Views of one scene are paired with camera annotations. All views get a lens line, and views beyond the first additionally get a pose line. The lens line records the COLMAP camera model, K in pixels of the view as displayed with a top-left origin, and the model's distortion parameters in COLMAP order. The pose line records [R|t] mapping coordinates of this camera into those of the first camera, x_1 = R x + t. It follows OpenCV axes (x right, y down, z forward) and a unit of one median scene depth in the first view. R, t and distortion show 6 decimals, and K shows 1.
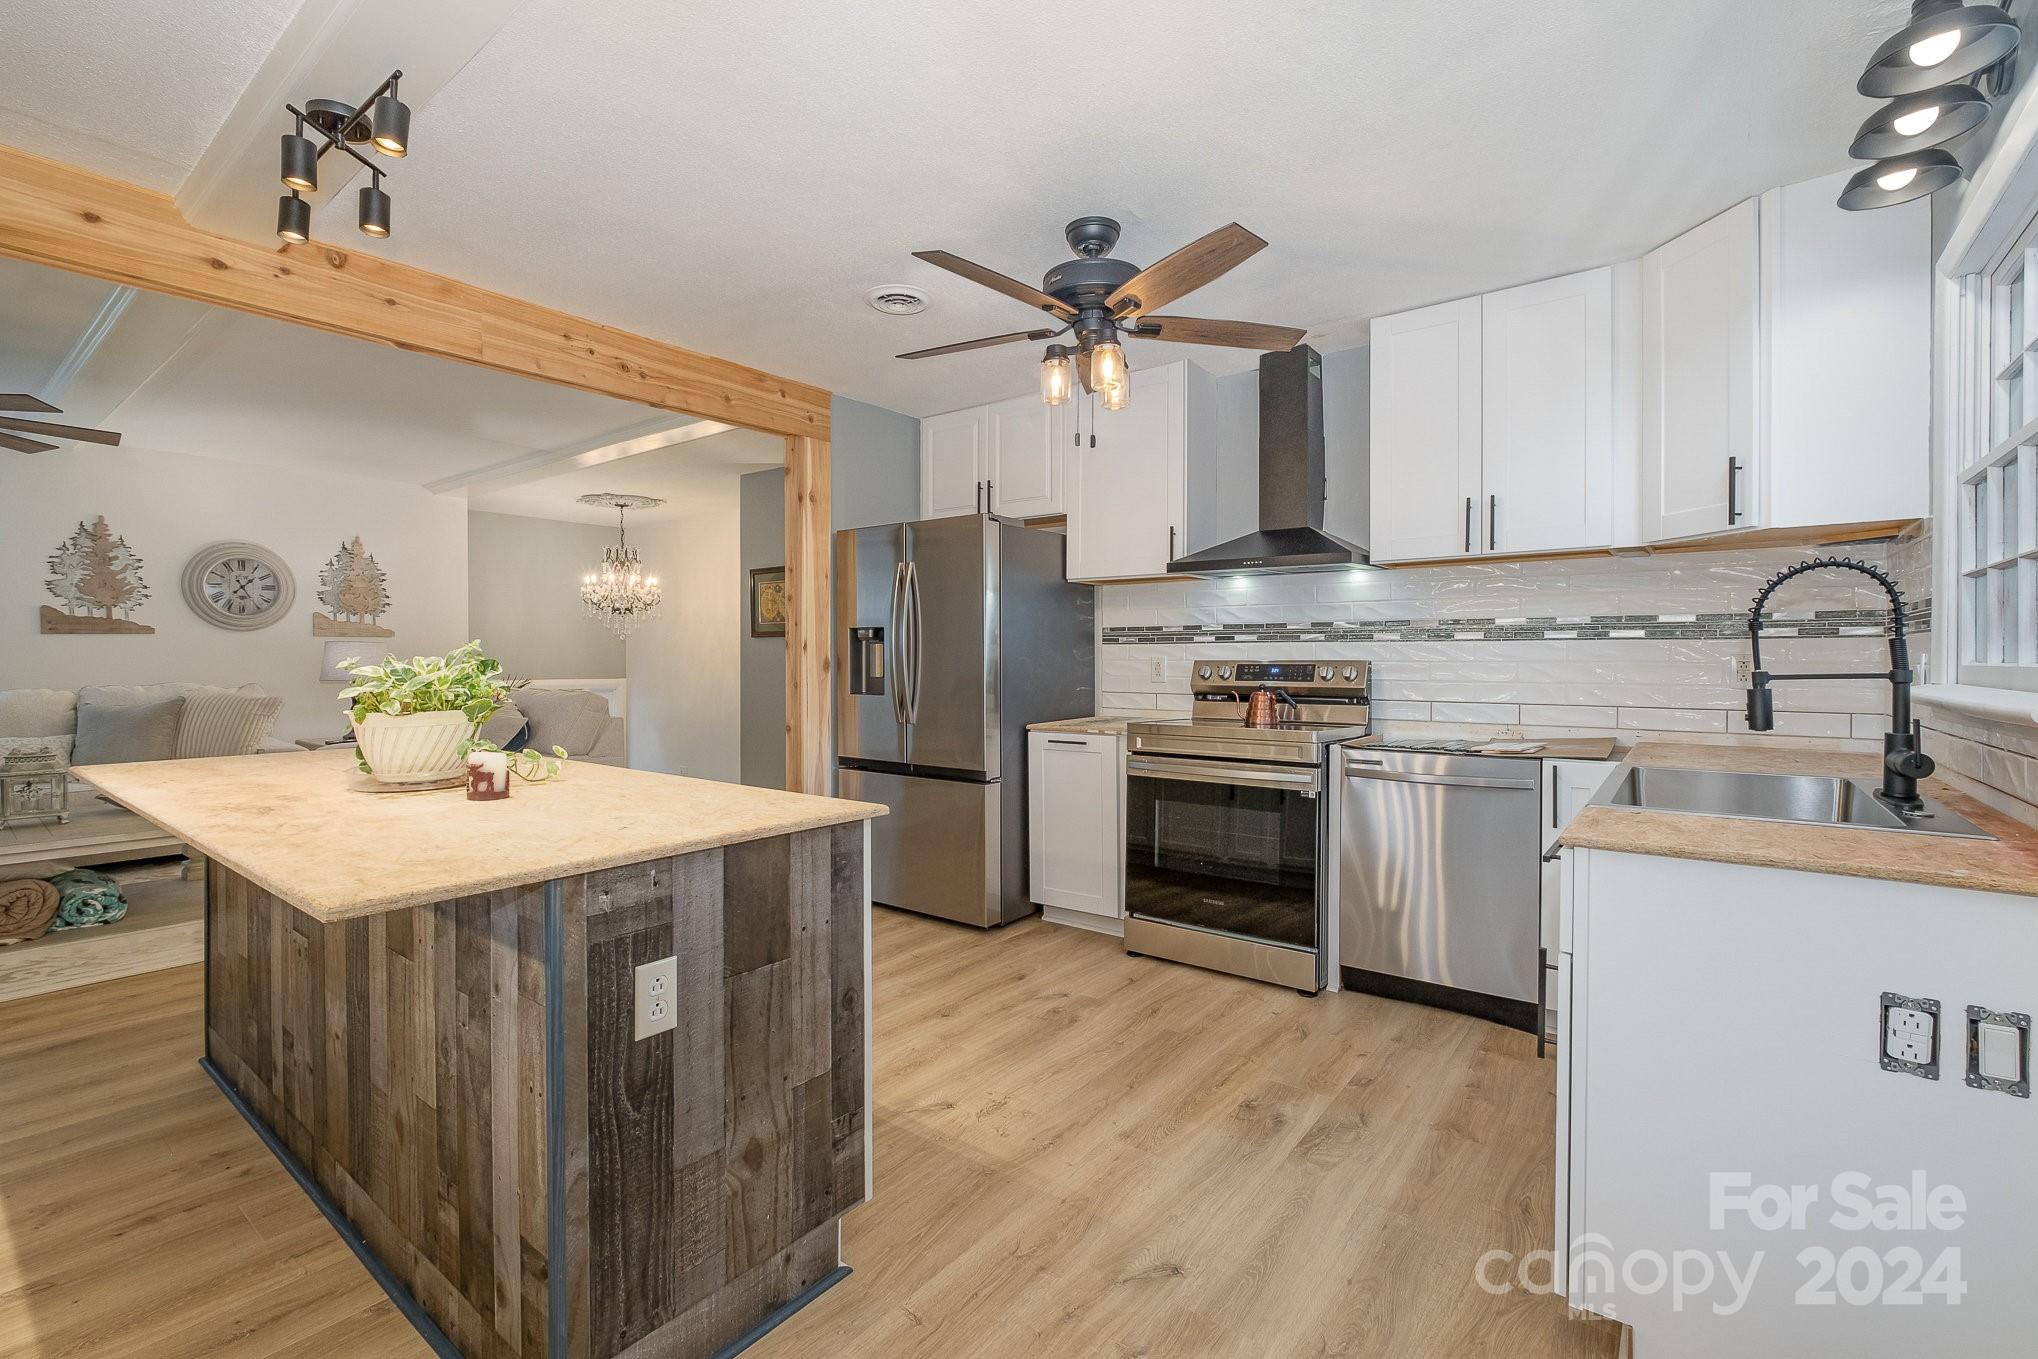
lens RADIAL K [[901.7, 0, 1000.3], [0, 901.7, 637.6], [0, 0, 1]] dist [-0.000978, 0.000027]
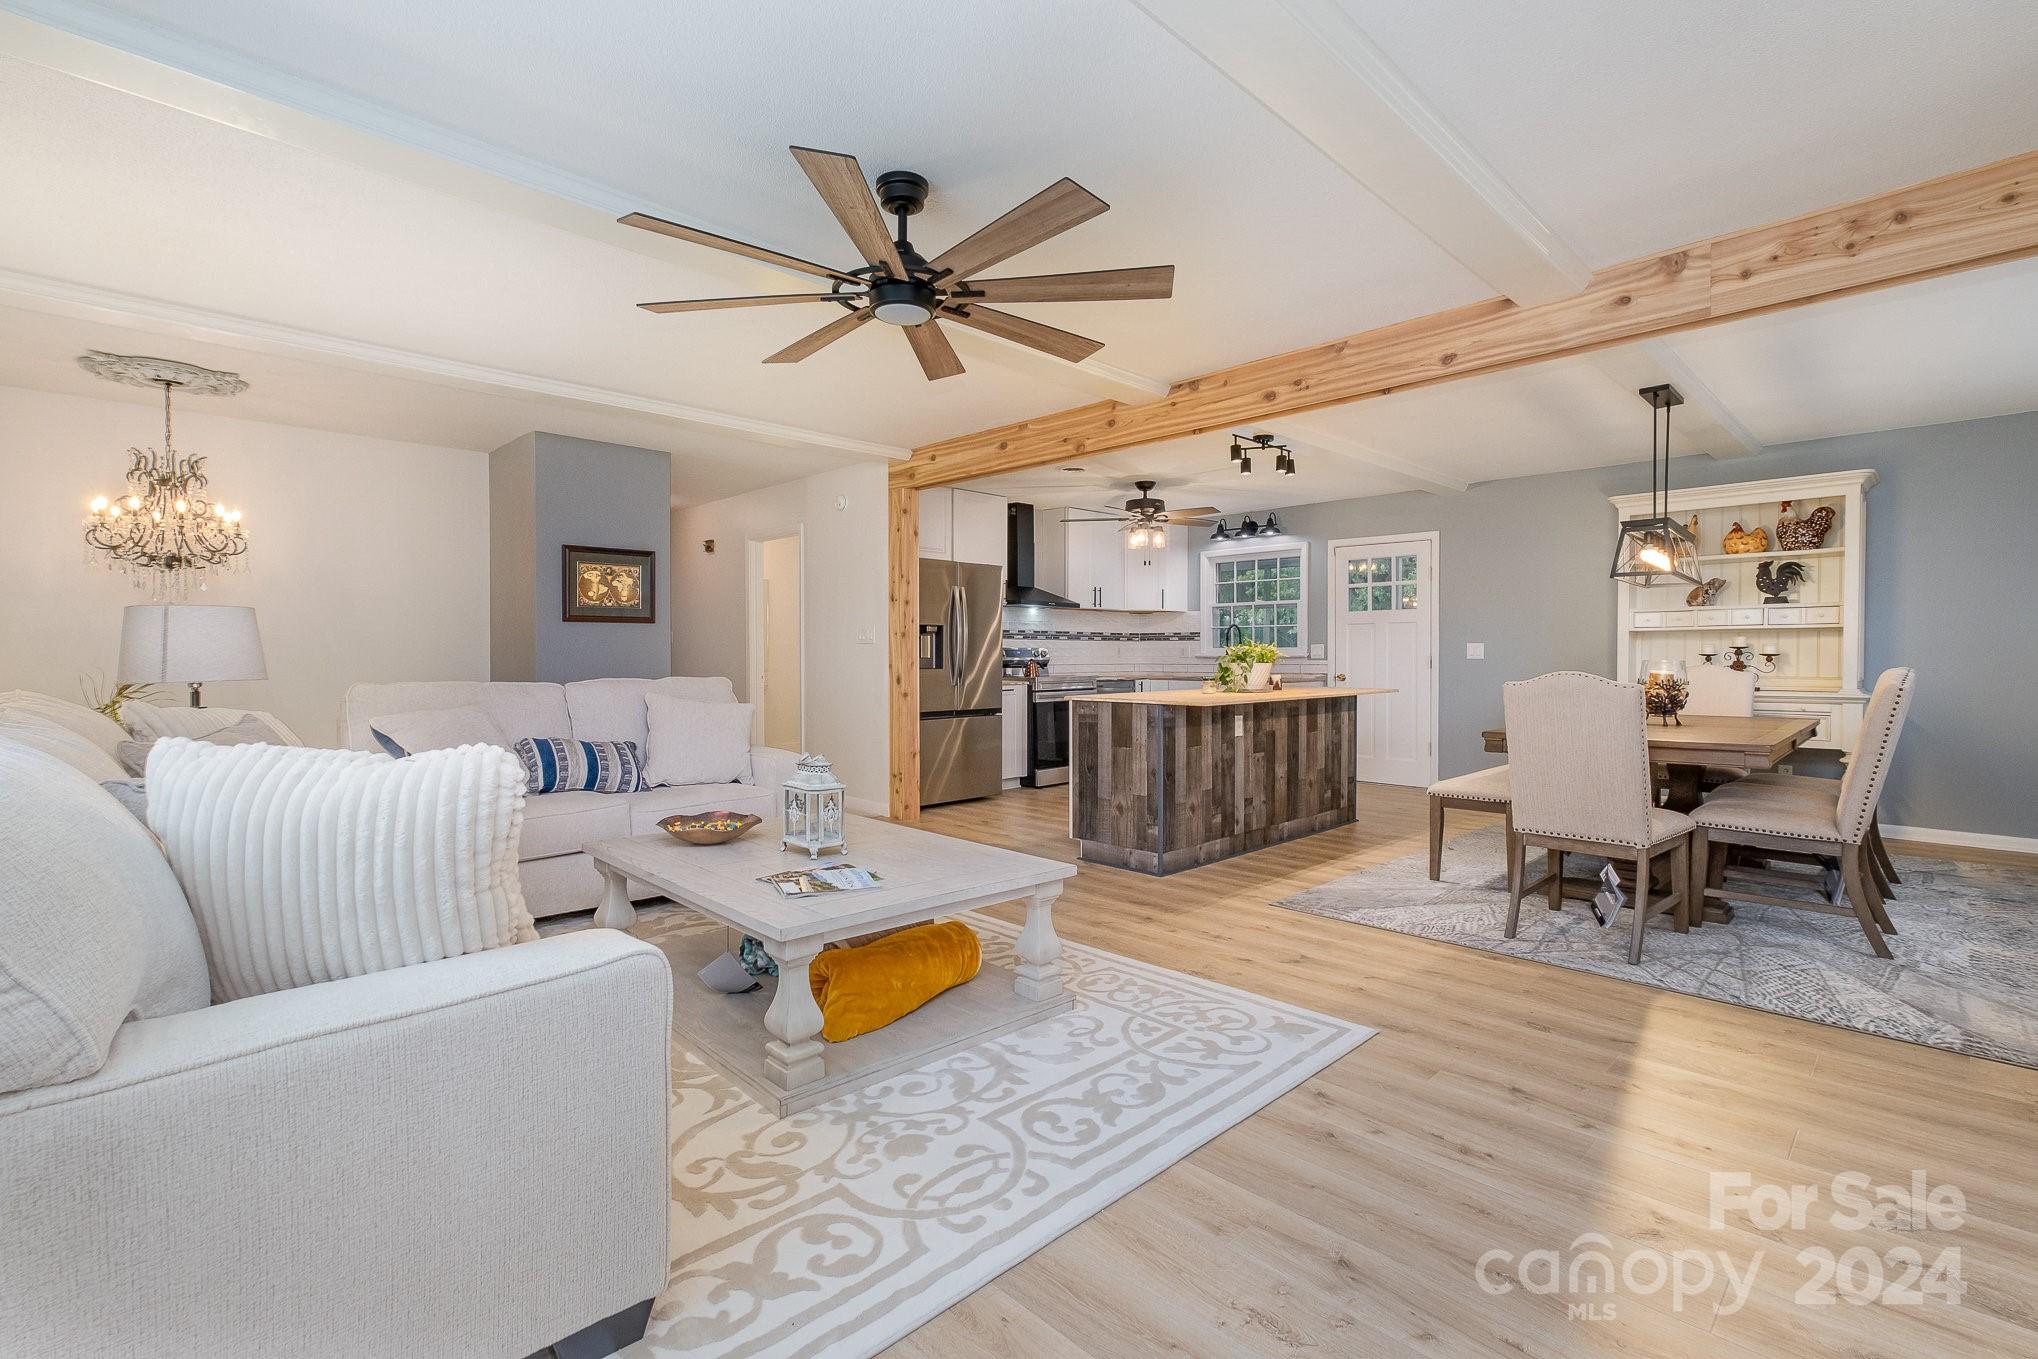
lens RADIAL K [[908.3, 0, 1019.0], [0, 908.3, 679.5], [0, 0, 1]] dist [-0.005272, -0.000482]
pose [[0.134046, -0.028307, 0.990571, -1.845635], [-0.020613, 0.999296, 0.031345, 0.033340], [-0.990761, -0.024620, 0.133368, 0.726626]]
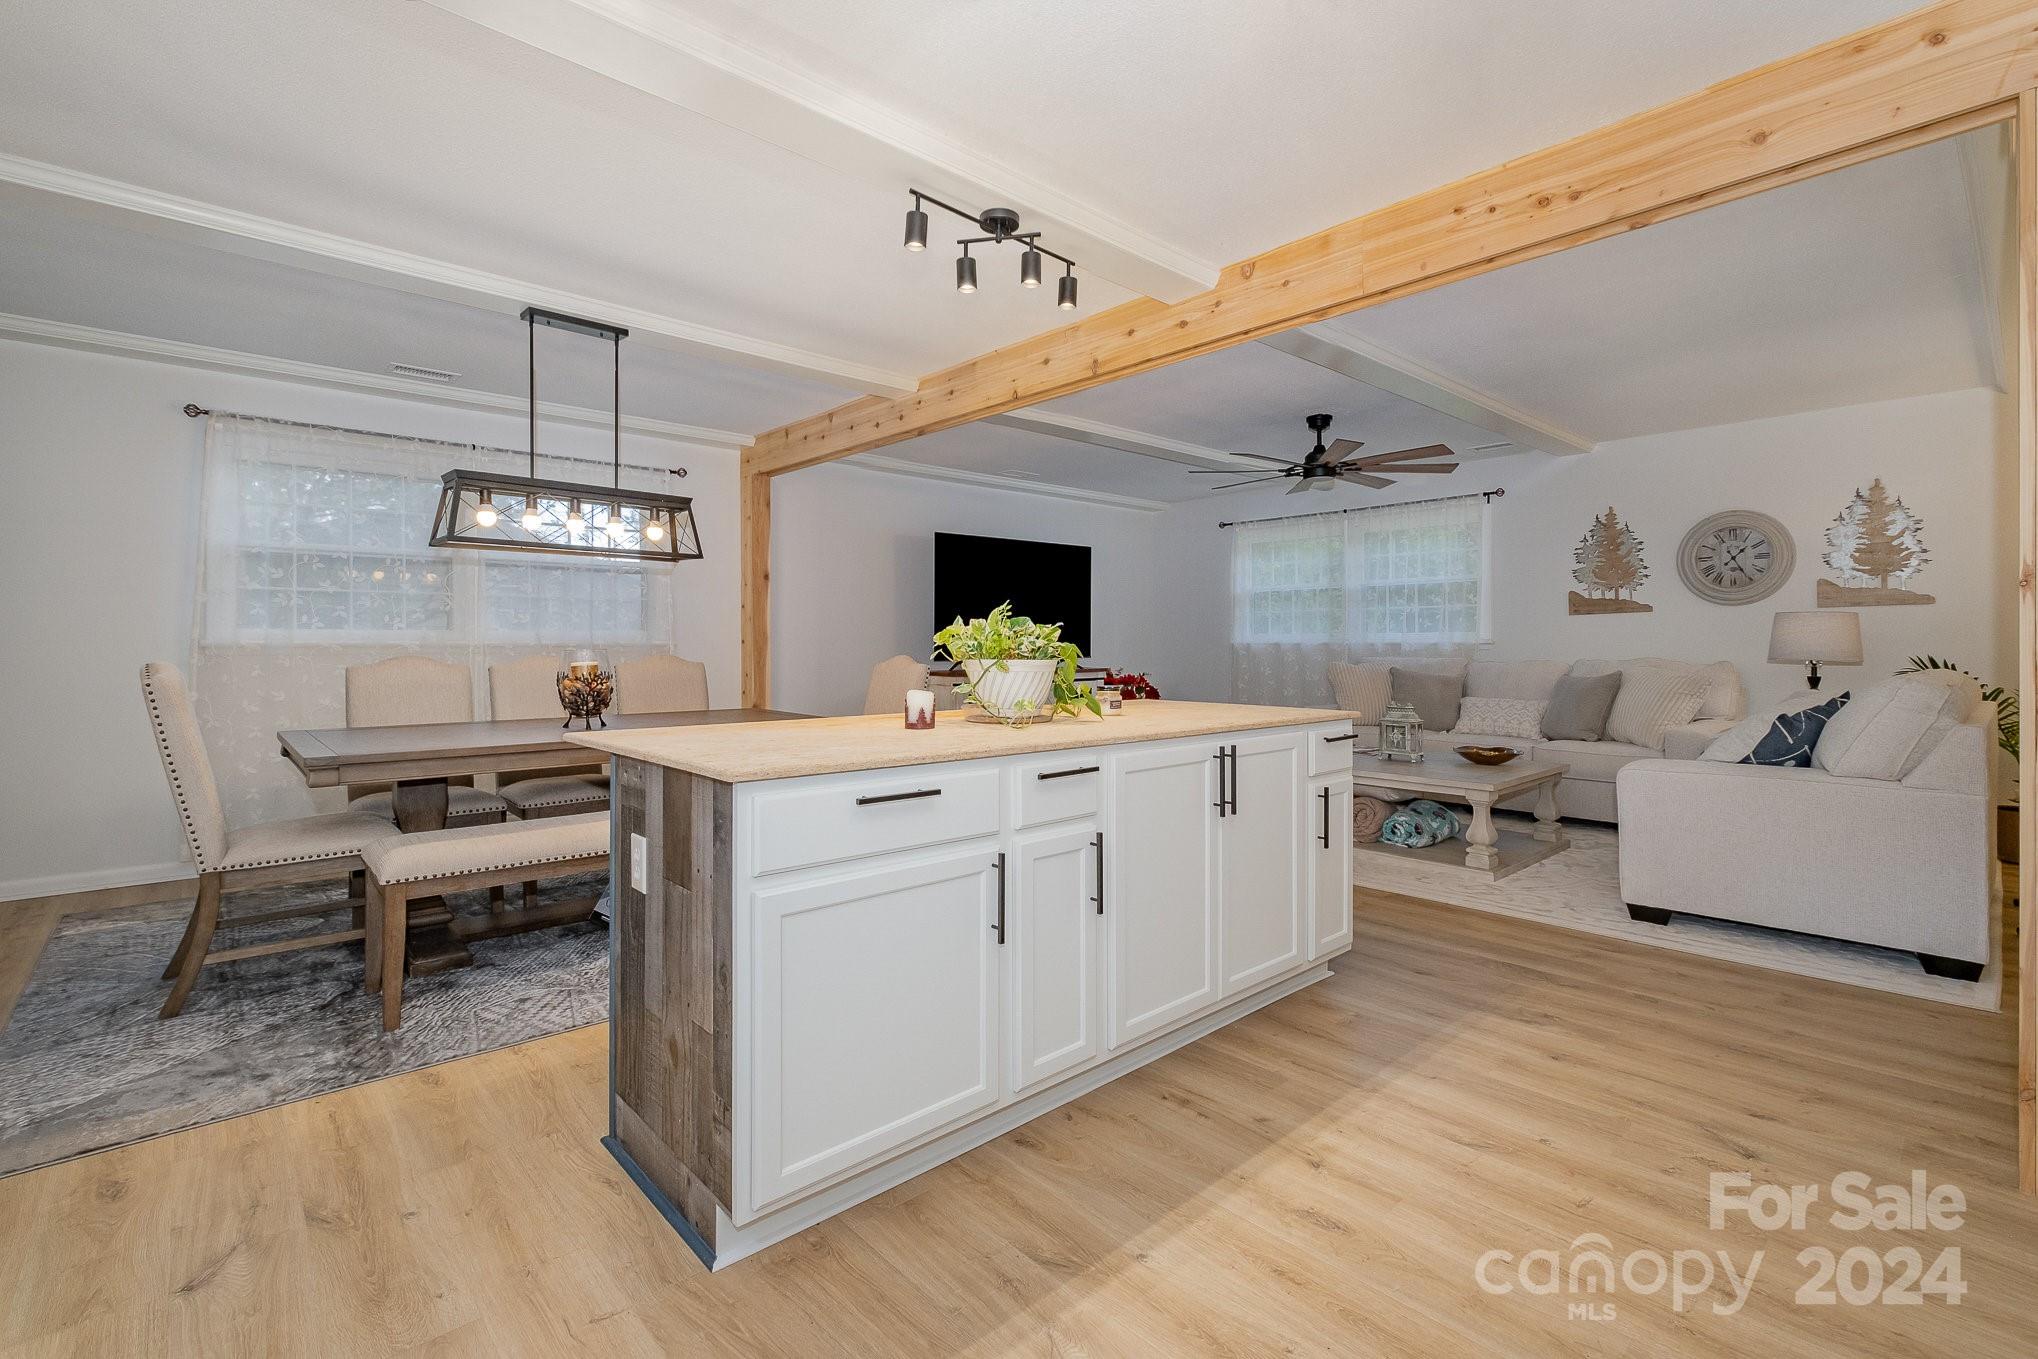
lens RADIAL K [[899.7, 0, 1022.7], [0, 899.7, 634.0], [0, 0, 1]] dist [0.002096, 0.000289]
pose [[-0.162511, -0.012302, -0.986630, 0.318395], [0.019697, 0.999683, -0.015709, 0.036237], [0.986510, -0.021987, -0.162217, 0.677267]]
